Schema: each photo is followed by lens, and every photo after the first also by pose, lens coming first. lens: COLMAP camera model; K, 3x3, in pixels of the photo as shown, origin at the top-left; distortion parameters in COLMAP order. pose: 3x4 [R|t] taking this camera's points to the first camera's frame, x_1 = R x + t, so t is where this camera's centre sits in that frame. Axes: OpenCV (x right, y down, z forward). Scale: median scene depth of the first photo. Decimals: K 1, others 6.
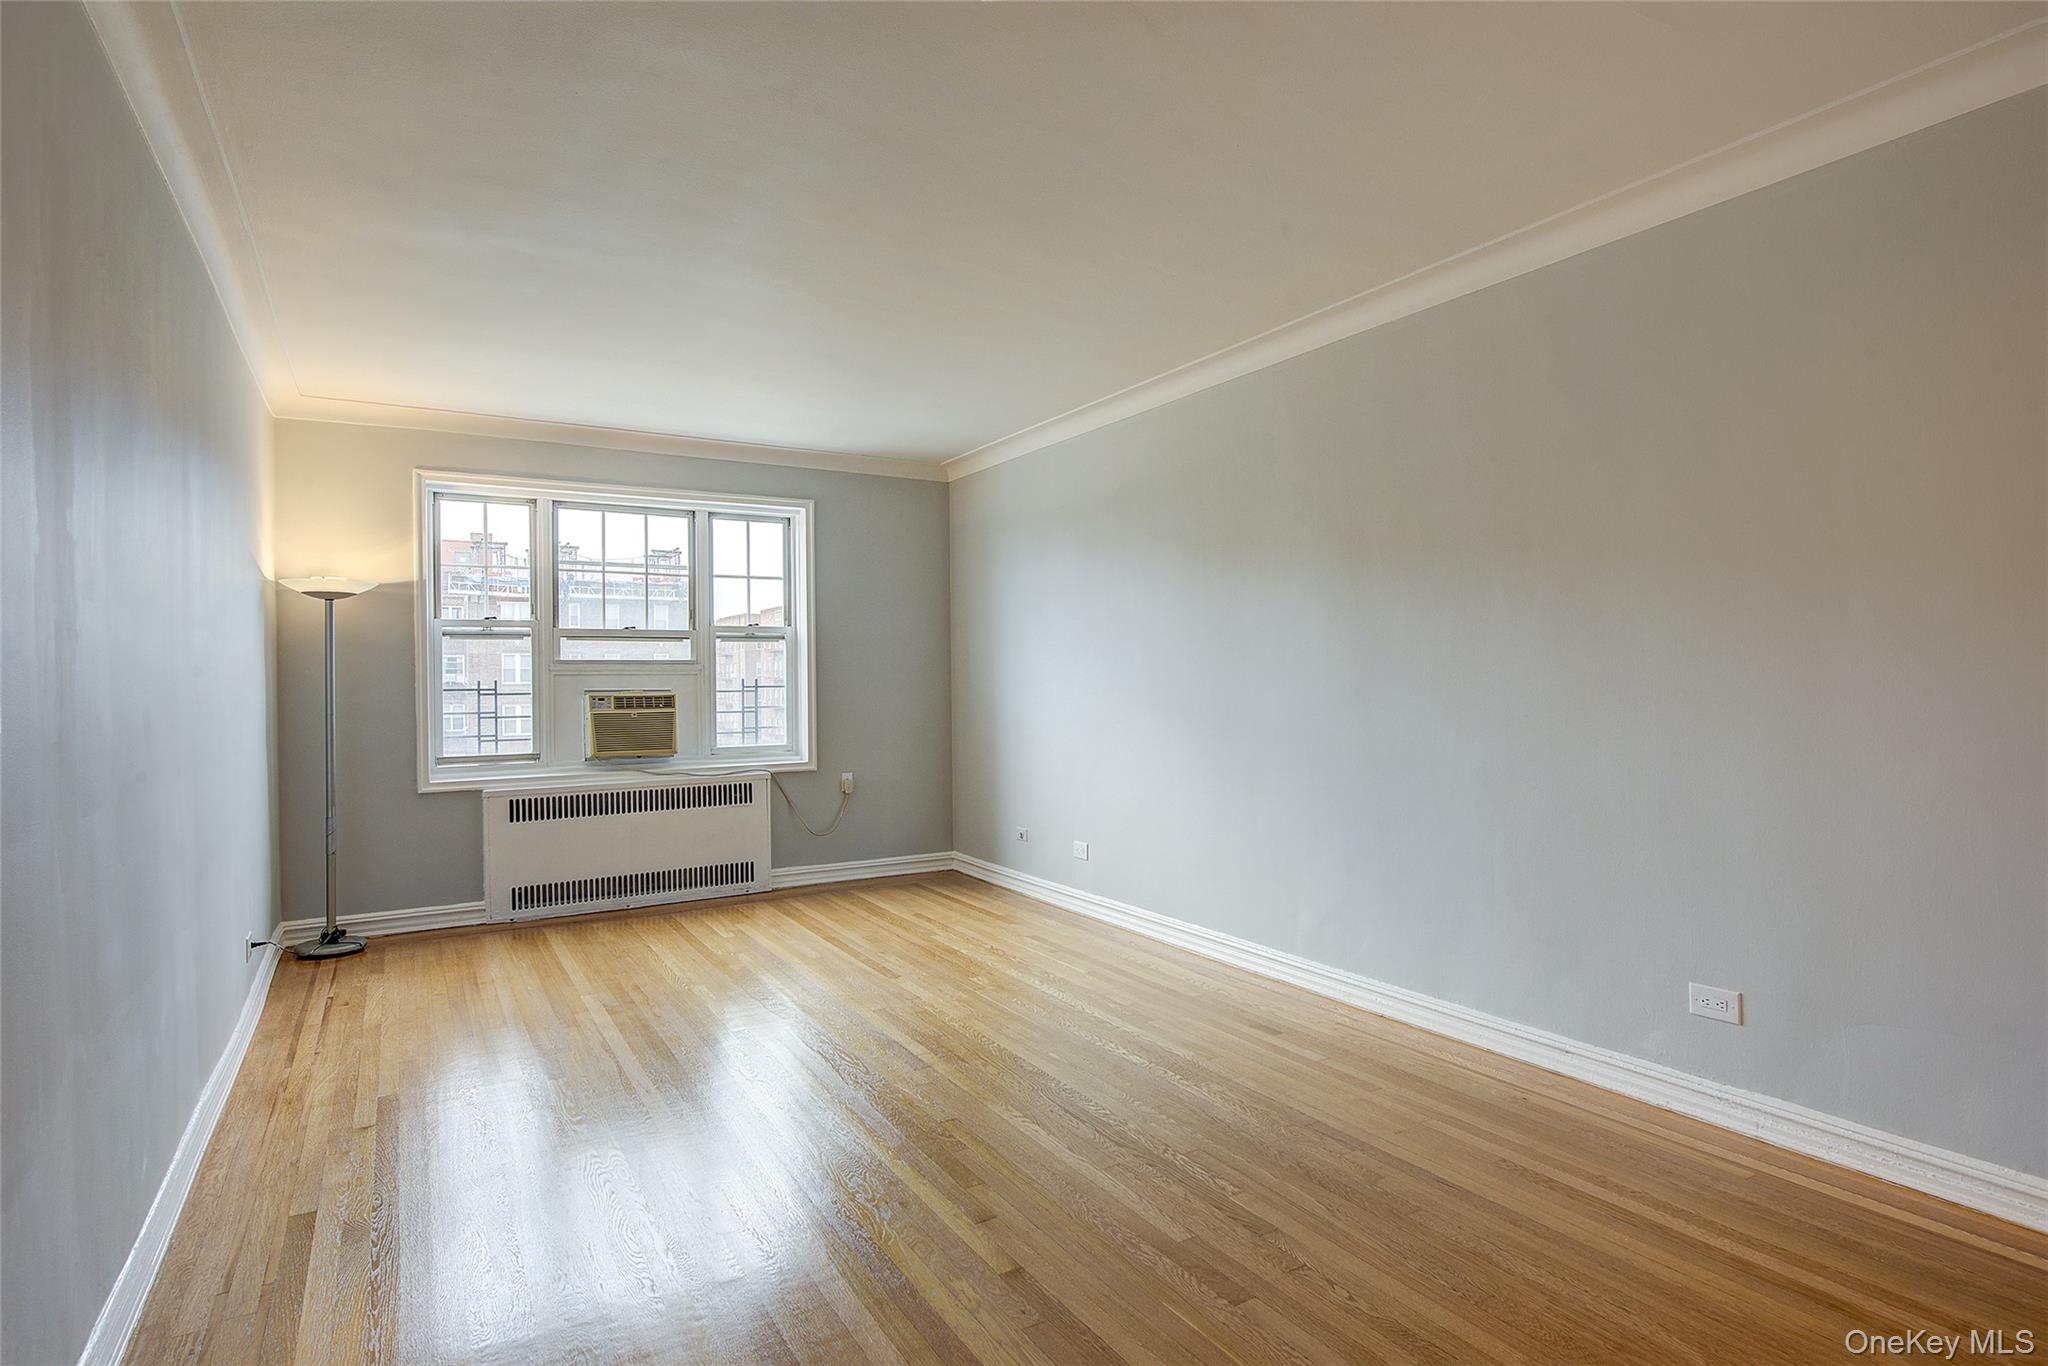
lens RADIAL K [[1055.1, 0, 1032.5], [0, 1055.1, 677.9], [0, 0, 1]] dist [-0.001985, -0.004029]
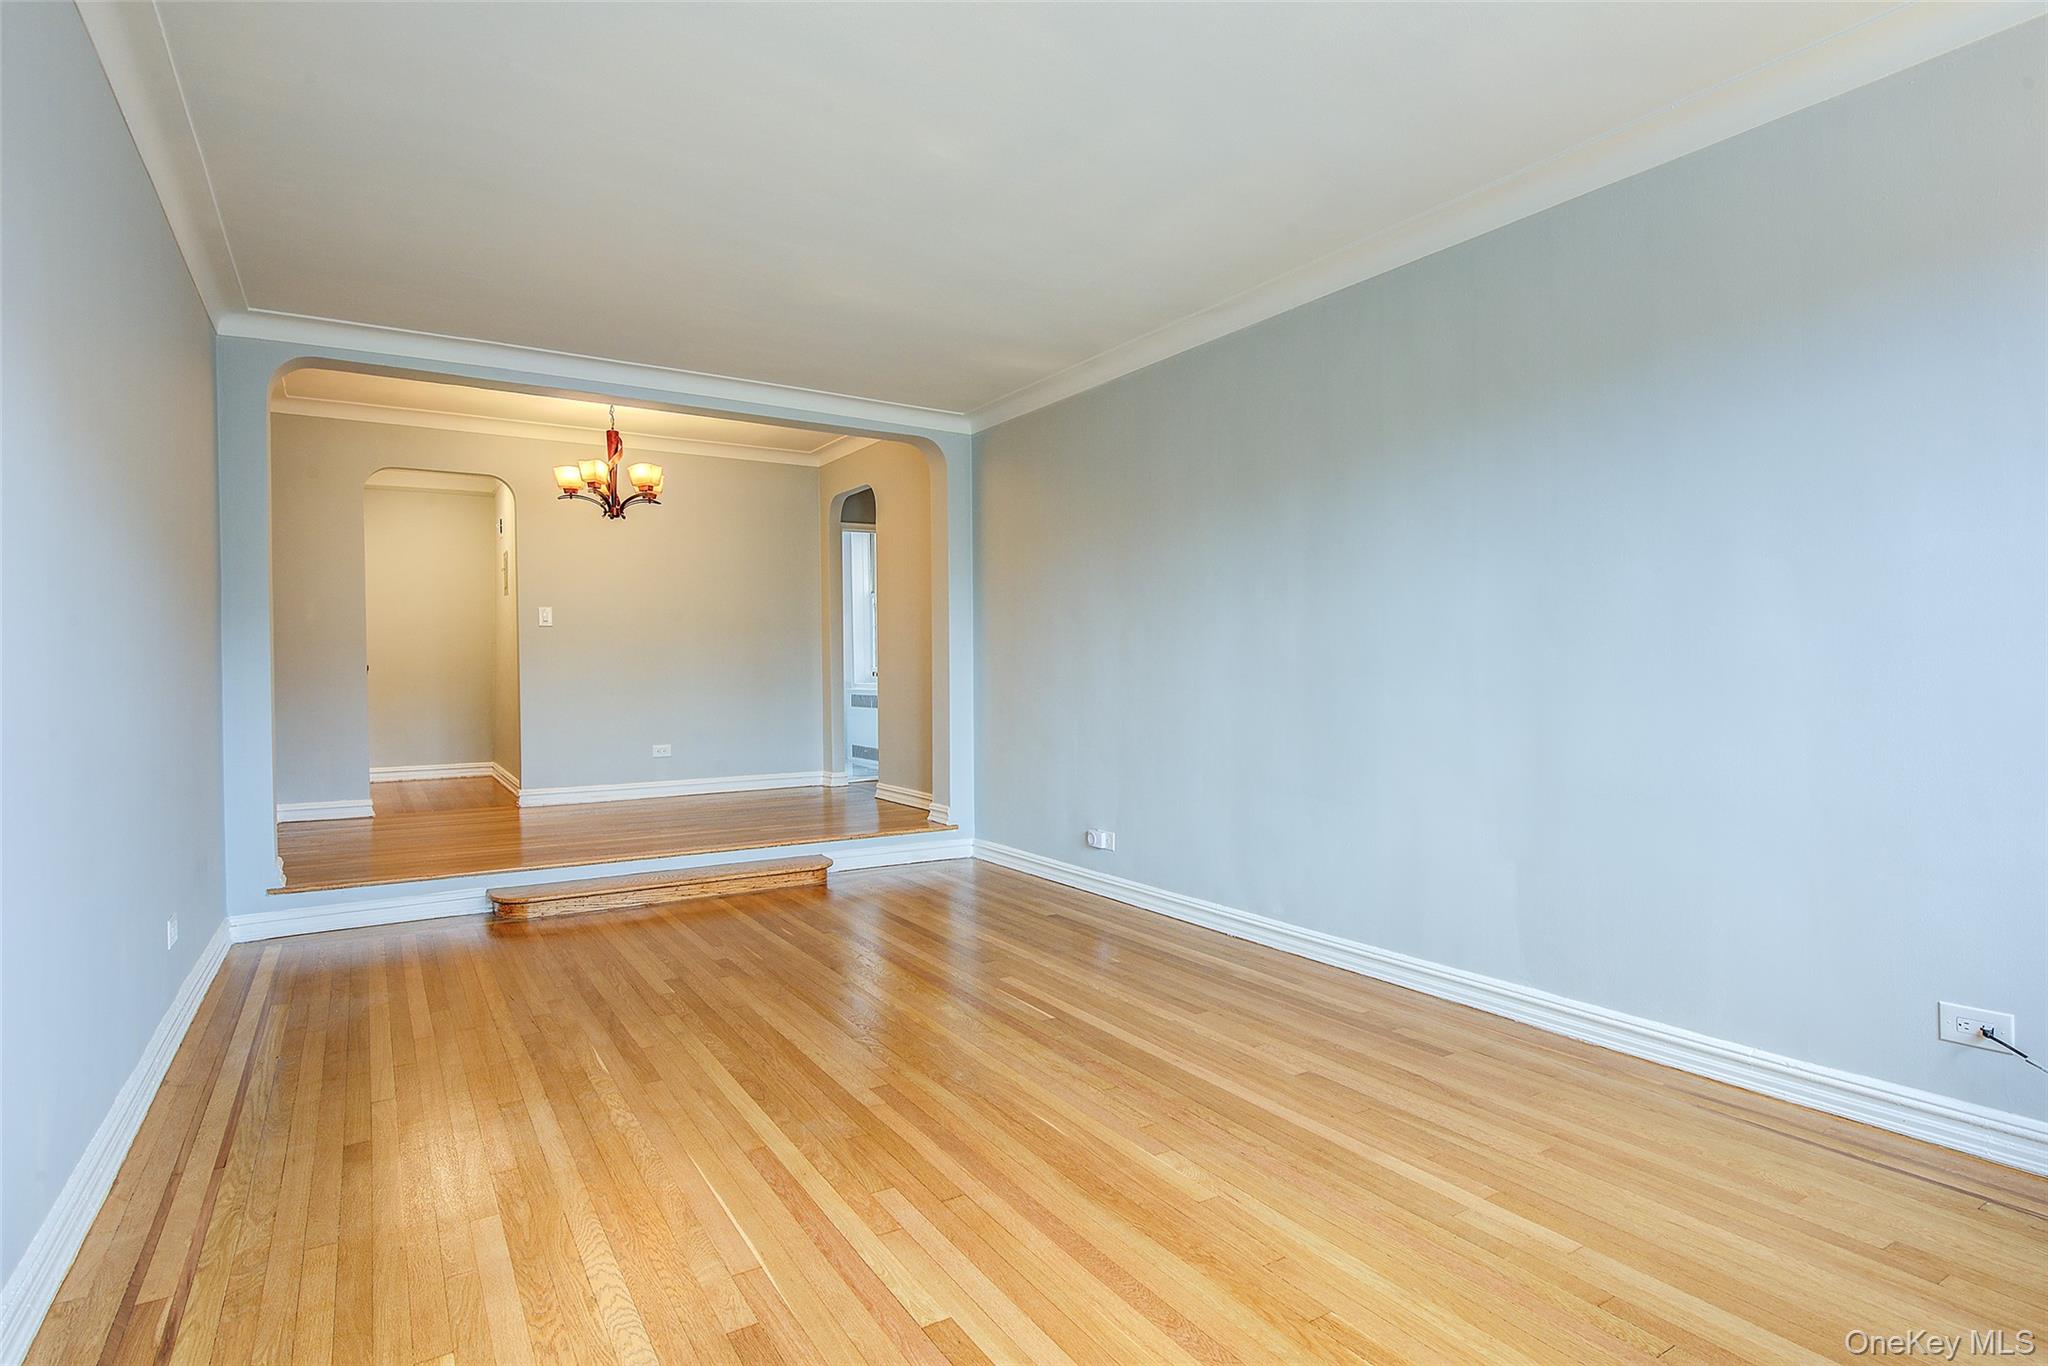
lens RADIAL K [[1055.1, 0, 1037.1], [0, 1055.1, 669.2], [0, 0, 1]] dist [-0.001985, -0.004029]
pose [[-0.999396, 0.019860, -0.028506, -0.126471], [0.019917, 0.999800, -0.001733, 0.026807], [0.028466, -0.002300, -0.999592, 1.108111]]
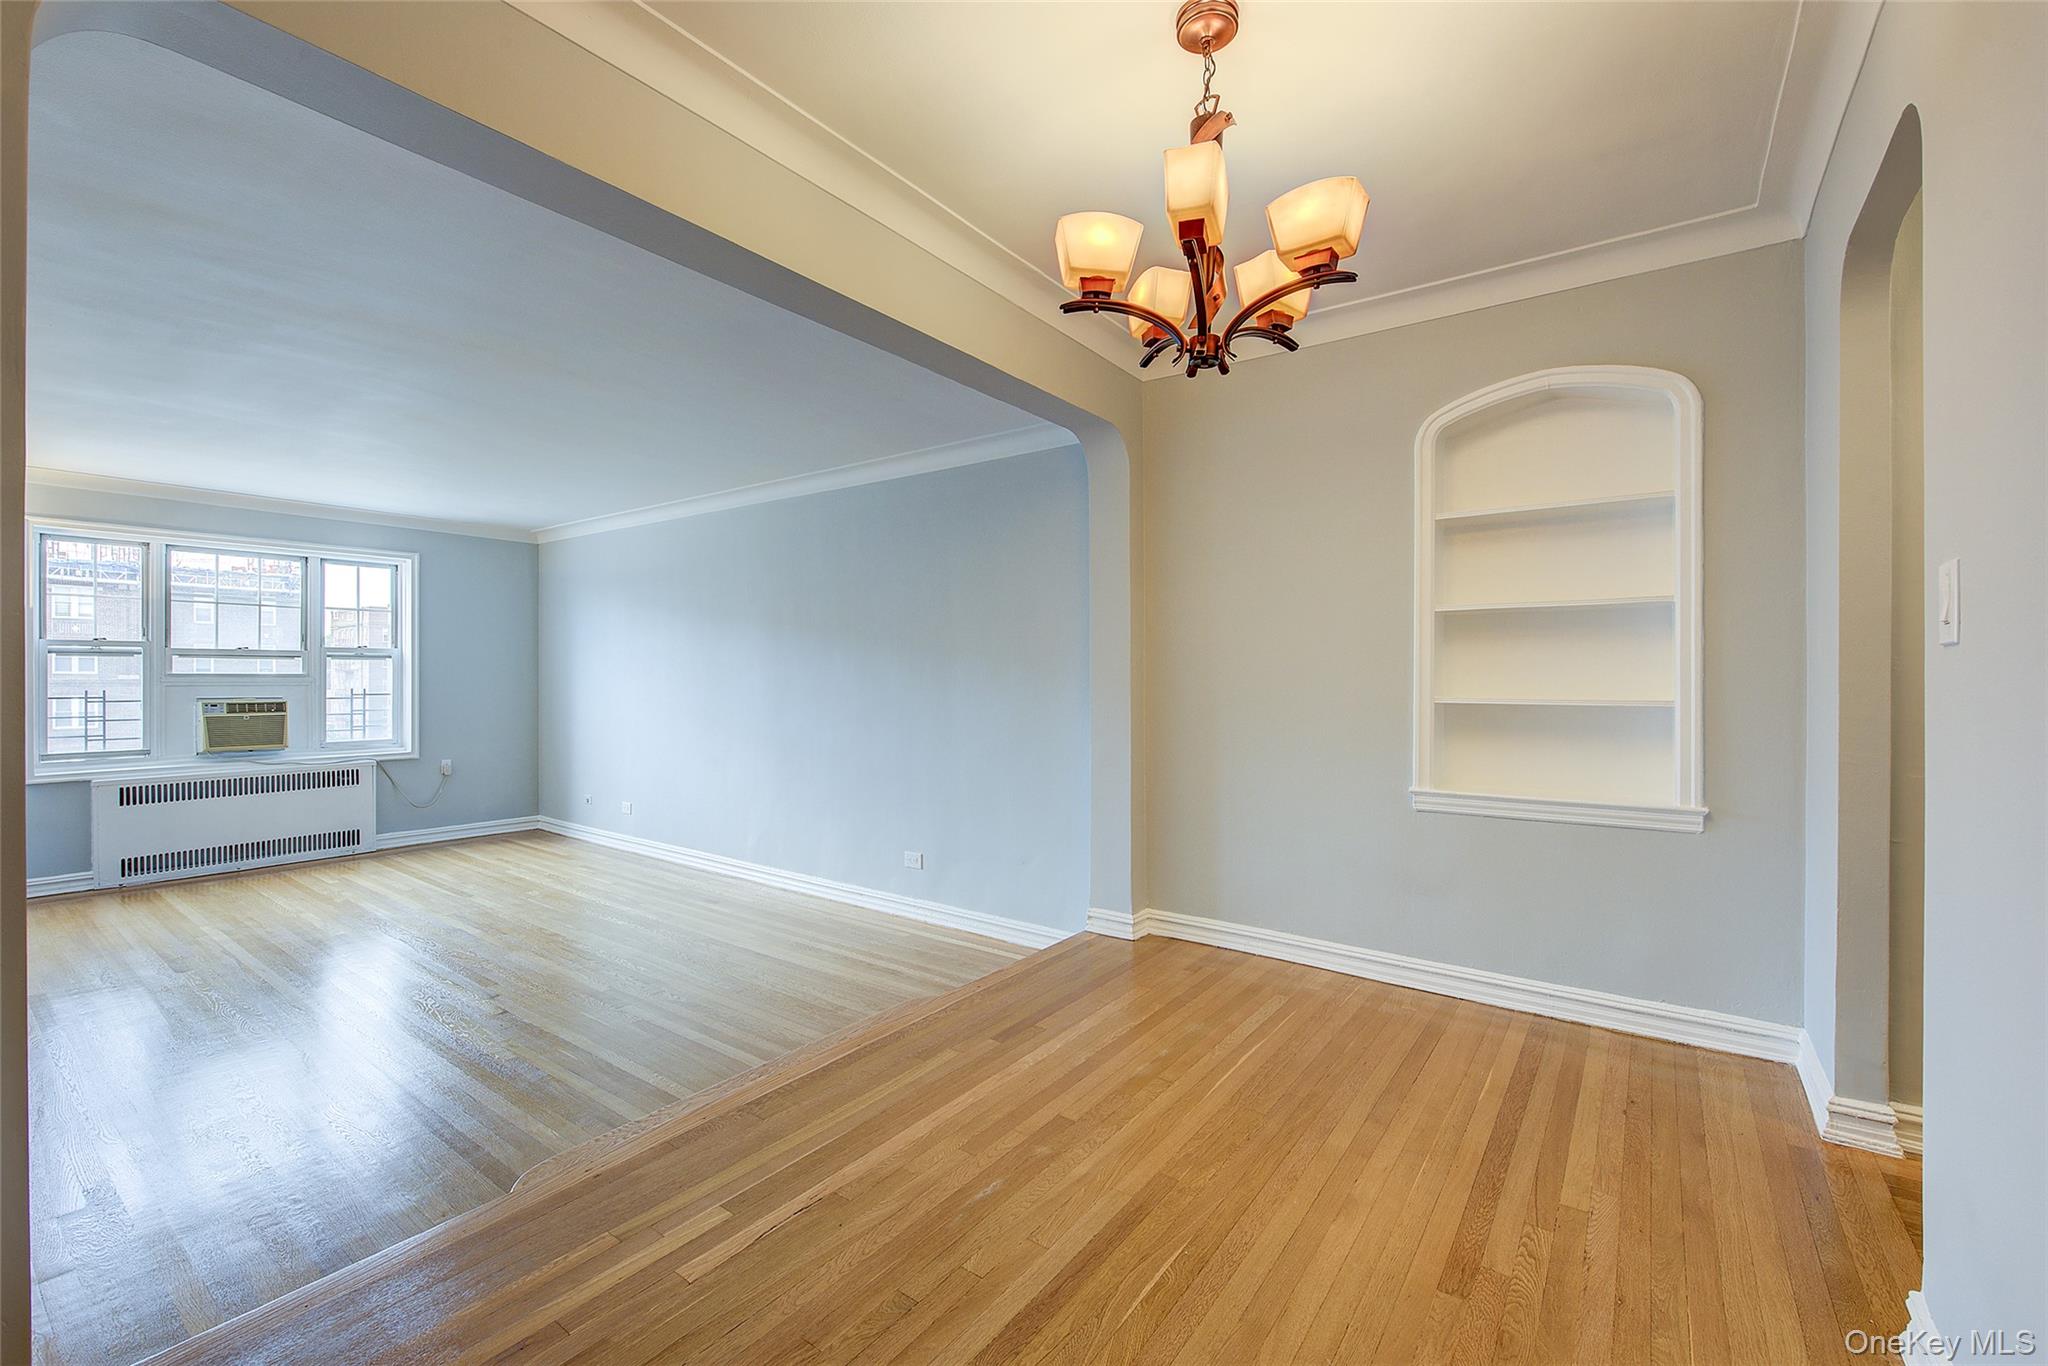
lens RADIAL K [[847.6, 0, 1025.9], [0, 847.6, 676.8], [0, 0, 1]] dist [-0.011328, -0.000054]
pose [[0.922358, 0.012163, 0.386145, 0.103337], [-0.012771, 0.999918, -0.000993, -0.026756], [-0.386125, -0.004015, 0.922438, -0.313198]]
